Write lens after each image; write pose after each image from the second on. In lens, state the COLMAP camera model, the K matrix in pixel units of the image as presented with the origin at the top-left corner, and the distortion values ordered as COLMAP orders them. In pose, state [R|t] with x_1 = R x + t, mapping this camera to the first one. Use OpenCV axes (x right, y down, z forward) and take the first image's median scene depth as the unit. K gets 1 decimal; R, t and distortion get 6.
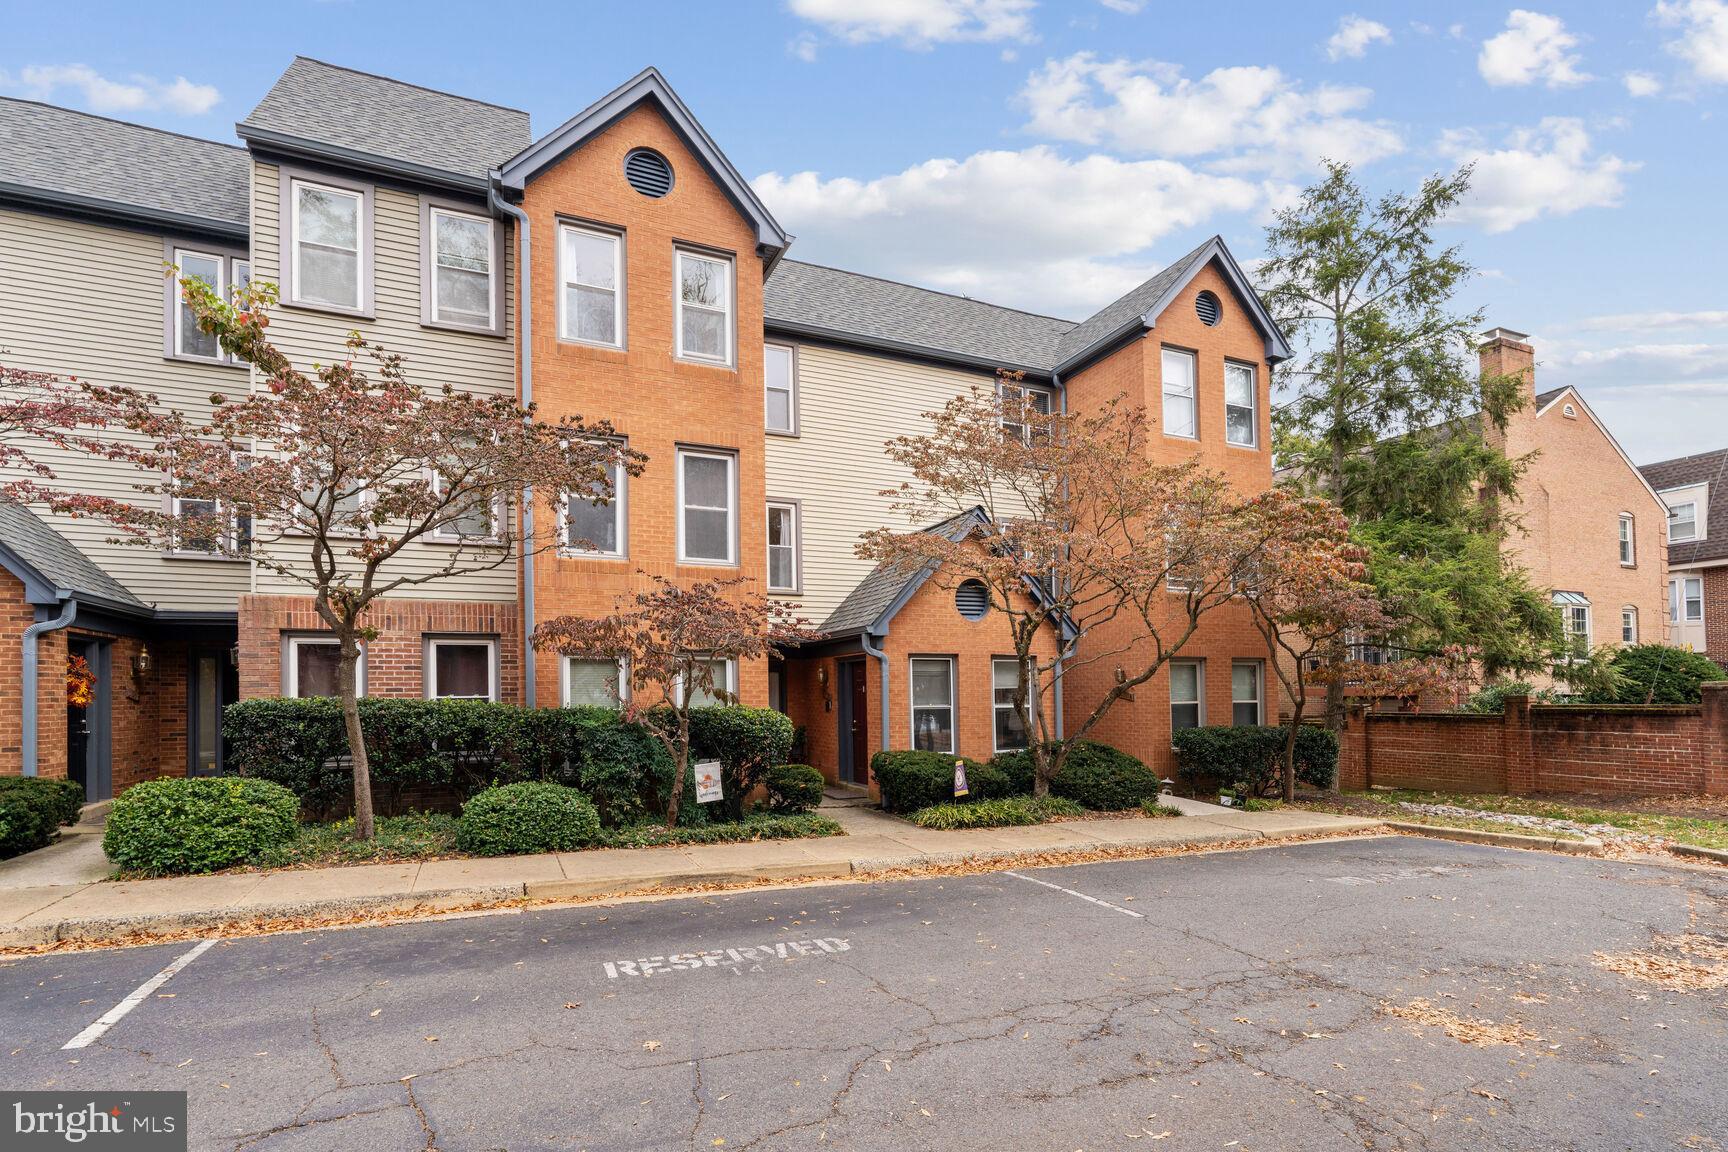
lens RADIAL K [[811.6, 0, 862.5], [0, 811.6, 682.8], [0, 0, 1]] dist [-0.002122, -0.000264]
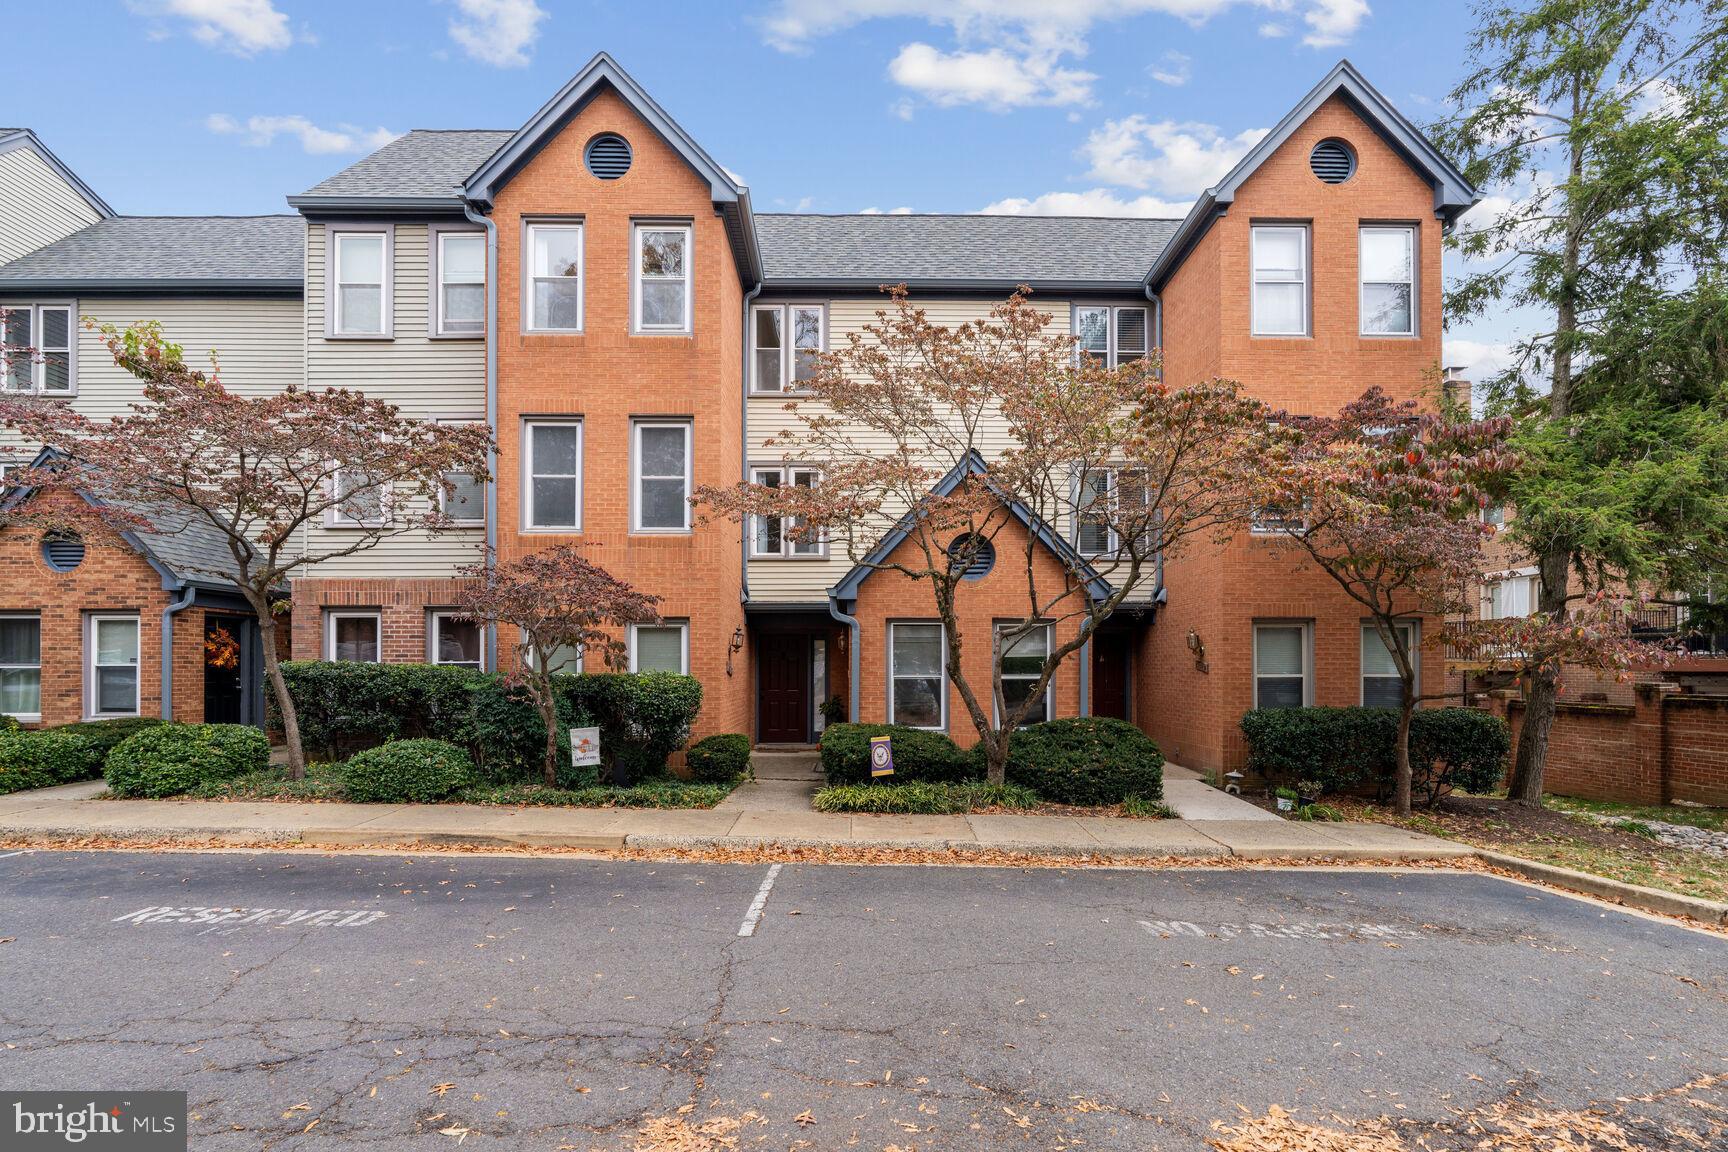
lens RADIAL K [[790.1, 0, 863.9], [0, 790.1, 668.6], [0, 0, 1]] dist [-0.001344, -0.000724]
pose [[0.921378, 0.008217, -0.388582, 0.452613], [-0.001258, 0.999834, 0.018160, 0.005449], [0.388667, -0.016244, 0.921235, 0.196772]]
